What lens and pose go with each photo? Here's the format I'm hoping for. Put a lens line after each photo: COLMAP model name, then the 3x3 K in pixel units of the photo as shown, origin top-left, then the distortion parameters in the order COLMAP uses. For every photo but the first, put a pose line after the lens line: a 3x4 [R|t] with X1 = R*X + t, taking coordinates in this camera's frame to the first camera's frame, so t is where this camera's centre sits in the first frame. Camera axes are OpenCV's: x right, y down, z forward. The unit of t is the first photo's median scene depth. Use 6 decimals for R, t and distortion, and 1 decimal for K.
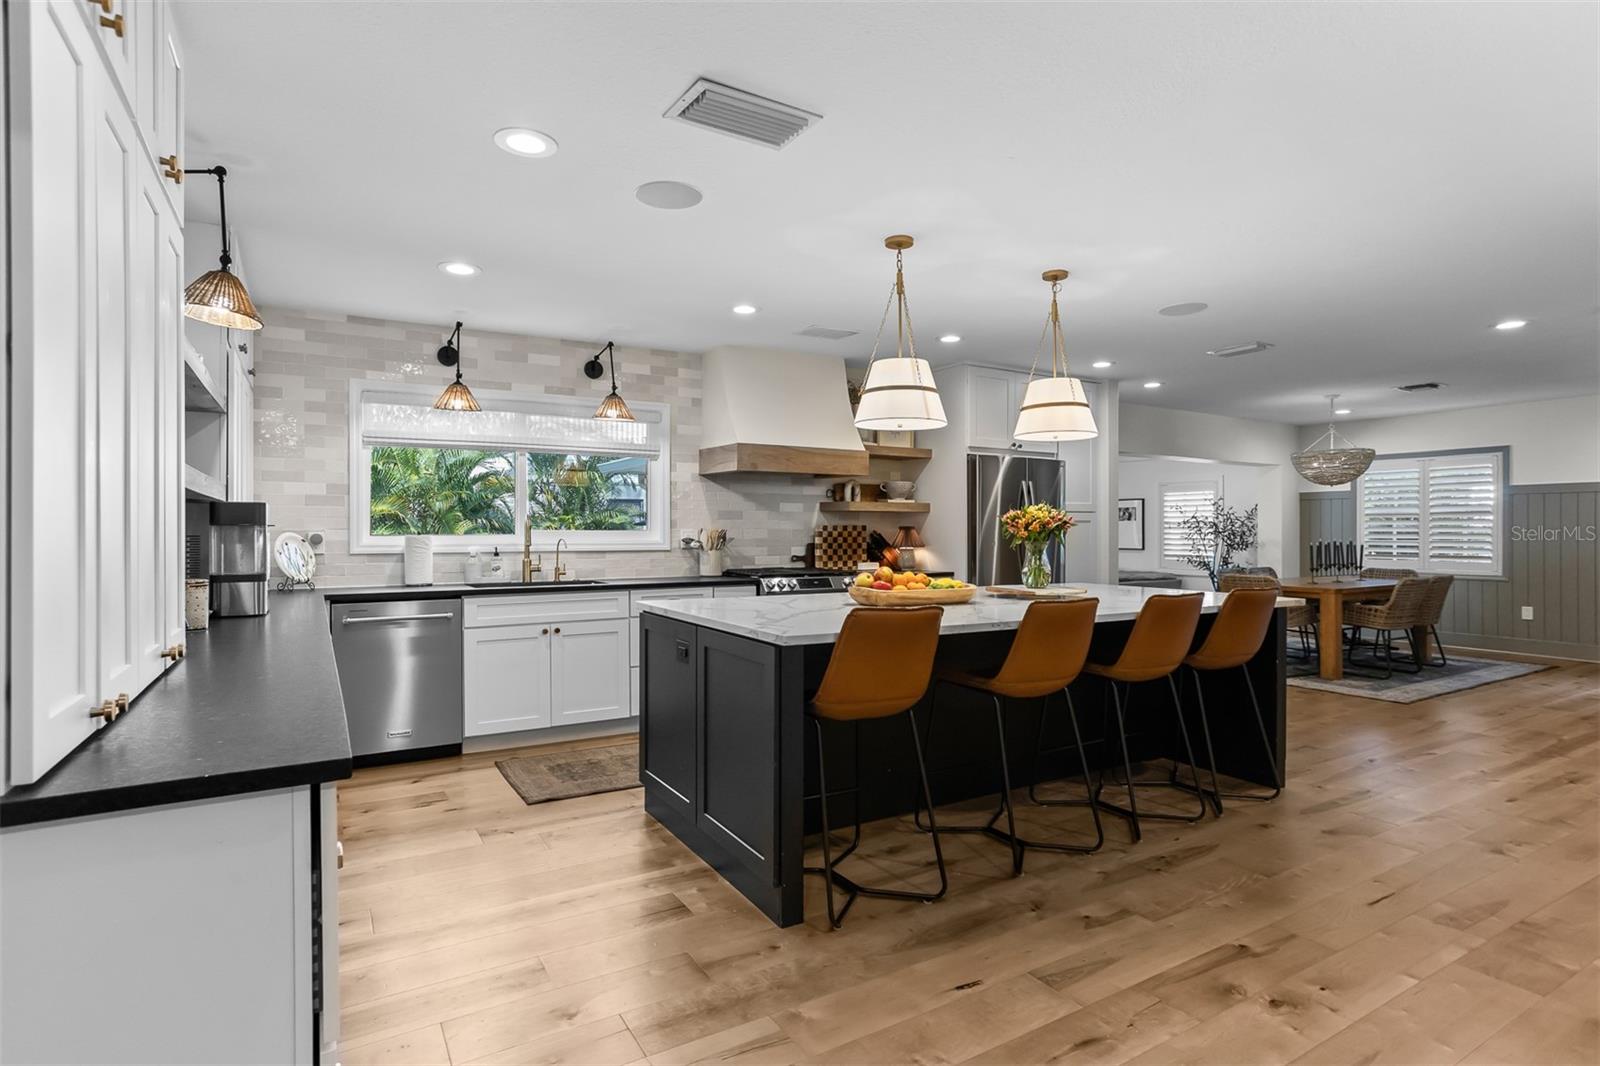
lens RADIAL K [[784.0, 0, 788.1], [0, 784.0, 533.6], [0, 0, 1]] dist [-0.010683, 0.011083]
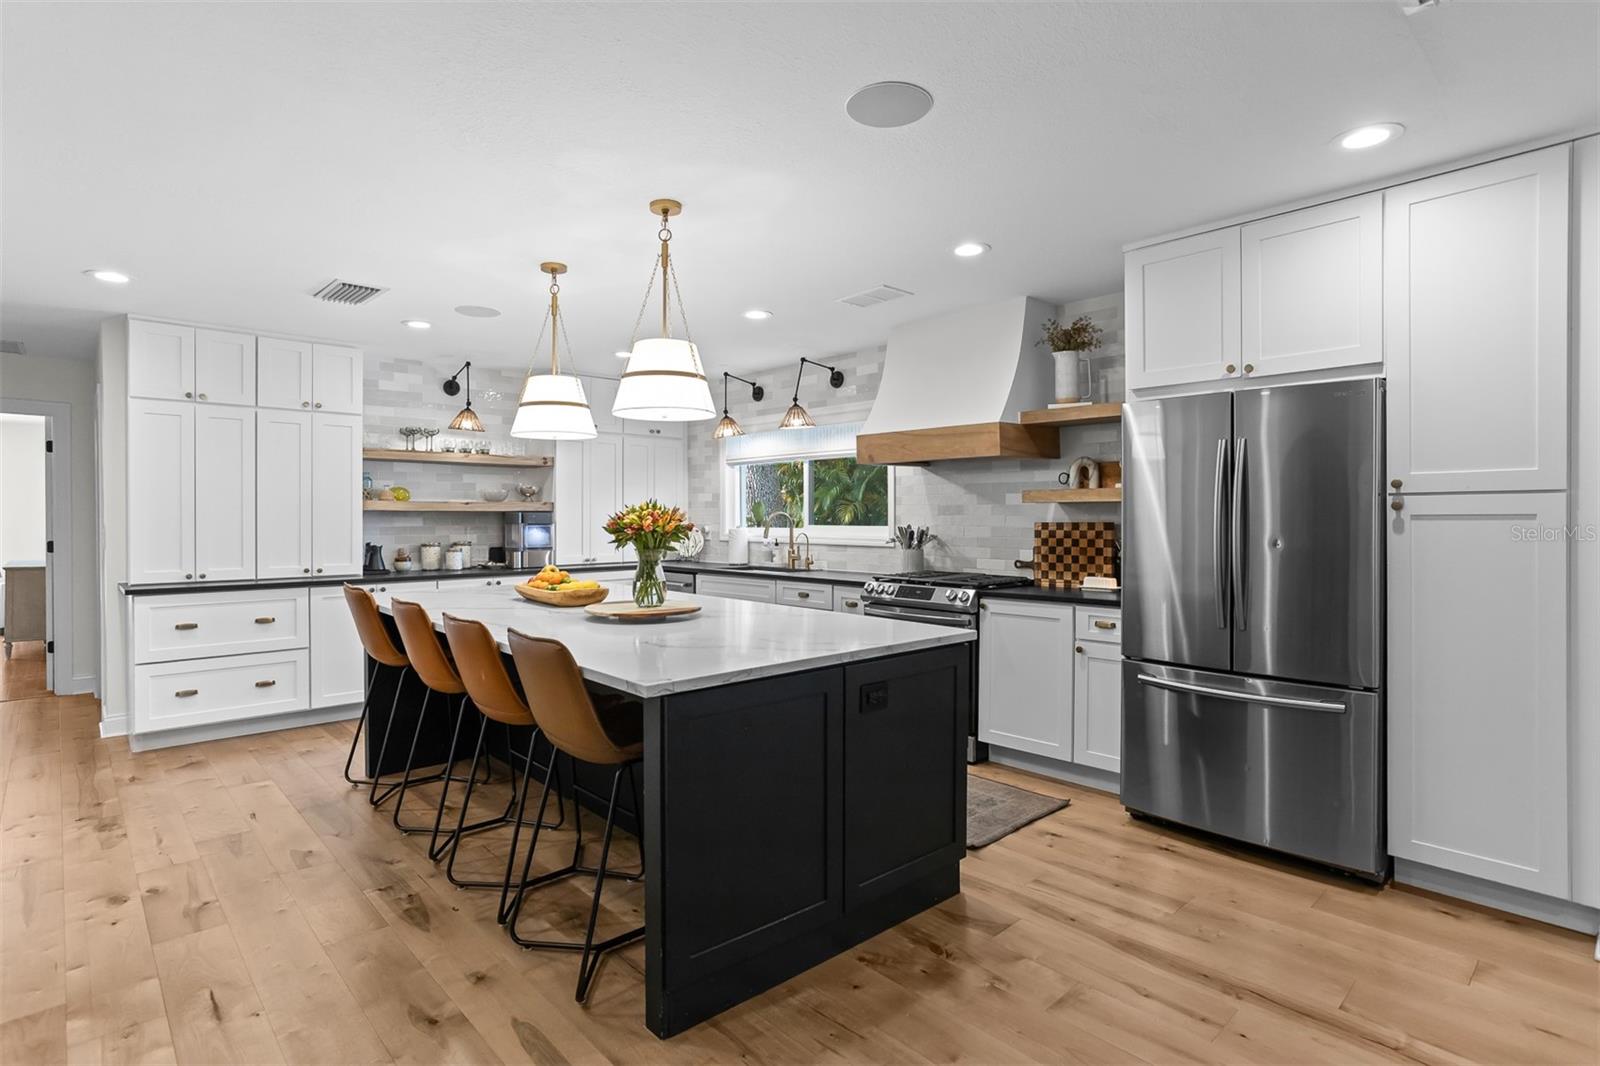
lens RADIAL K [[808.1, 0, 799.5], [0, 808.1, 524.3], [0, 0, 1]] dist [-0.033143, 0.022238]
pose [[0.227228, 0.011164, -0.973778, 0.774501], [-0.002608, 0.999938, 0.010856, -0.017073], [0.973838, 0.000073, 0.227243, 0.638519]]
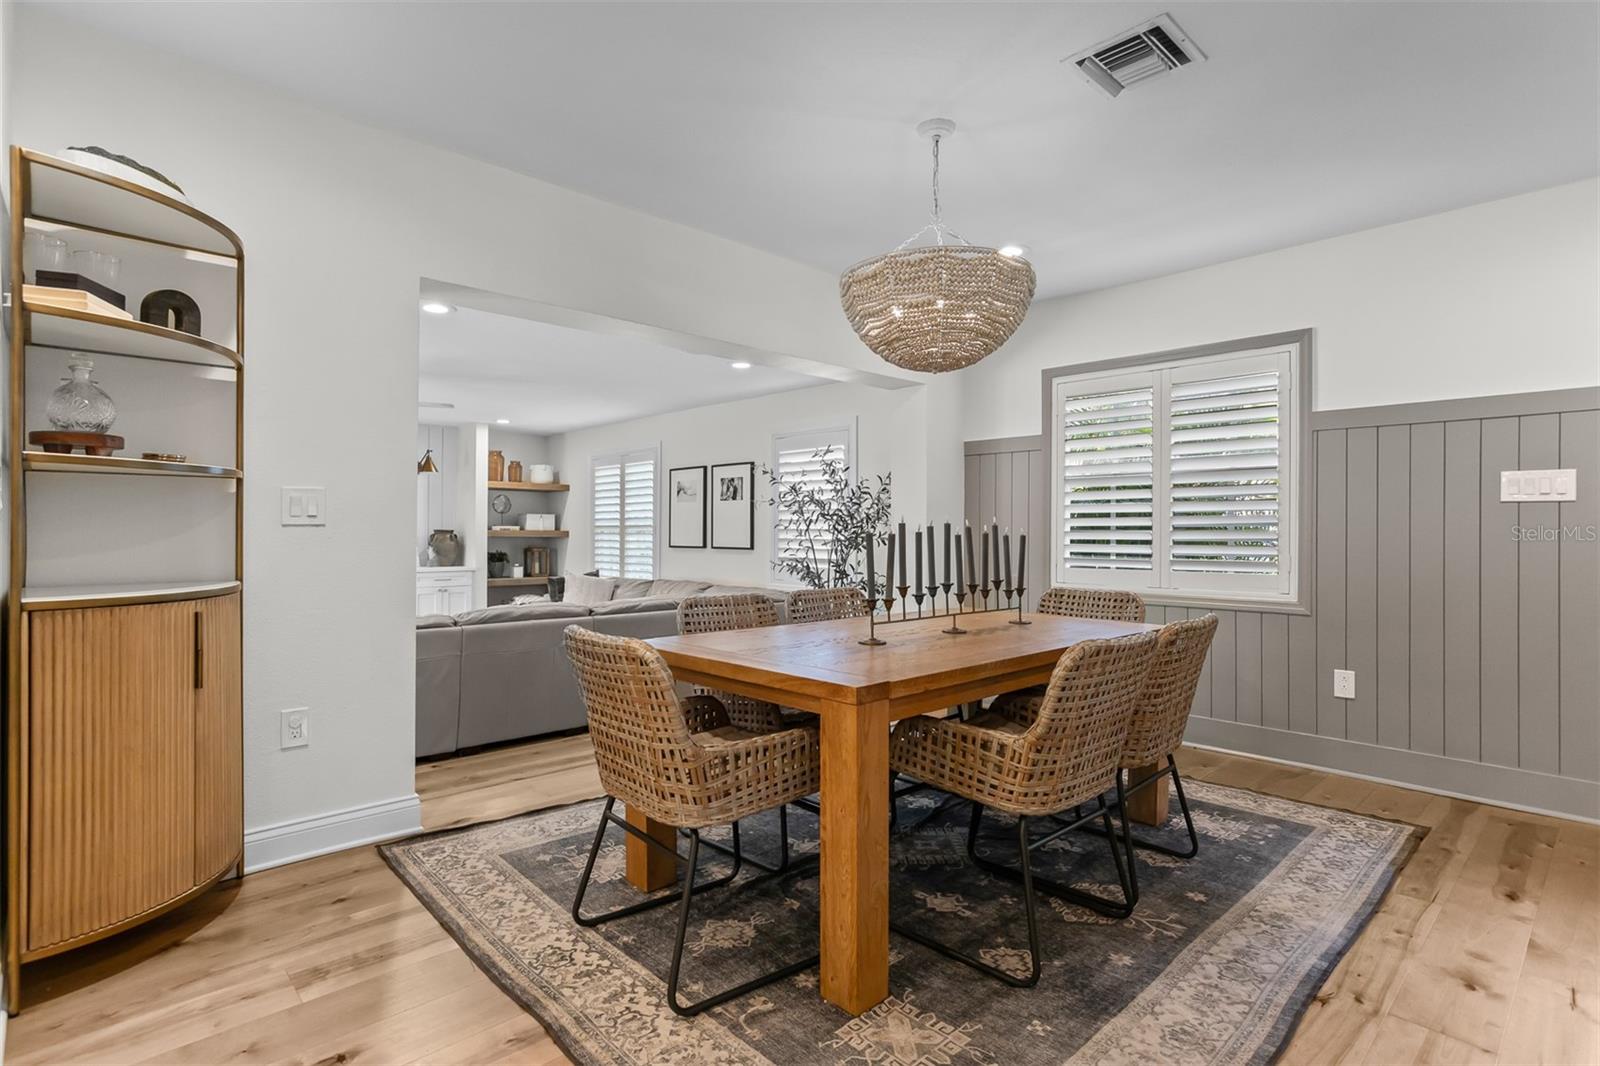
lens RADIAL K [[808.1, 0, 784.2], [0, 808.1, 524.6], [0, 0, 1]] dist [-0.033143, 0.022238]
pose [[0.975336, 0.007729, 0.220588, 0.683206], [-0.004957, 0.999902, -0.013116, 0.019060], [-0.220668, 0.011699, 0.975279, 0.813090]]
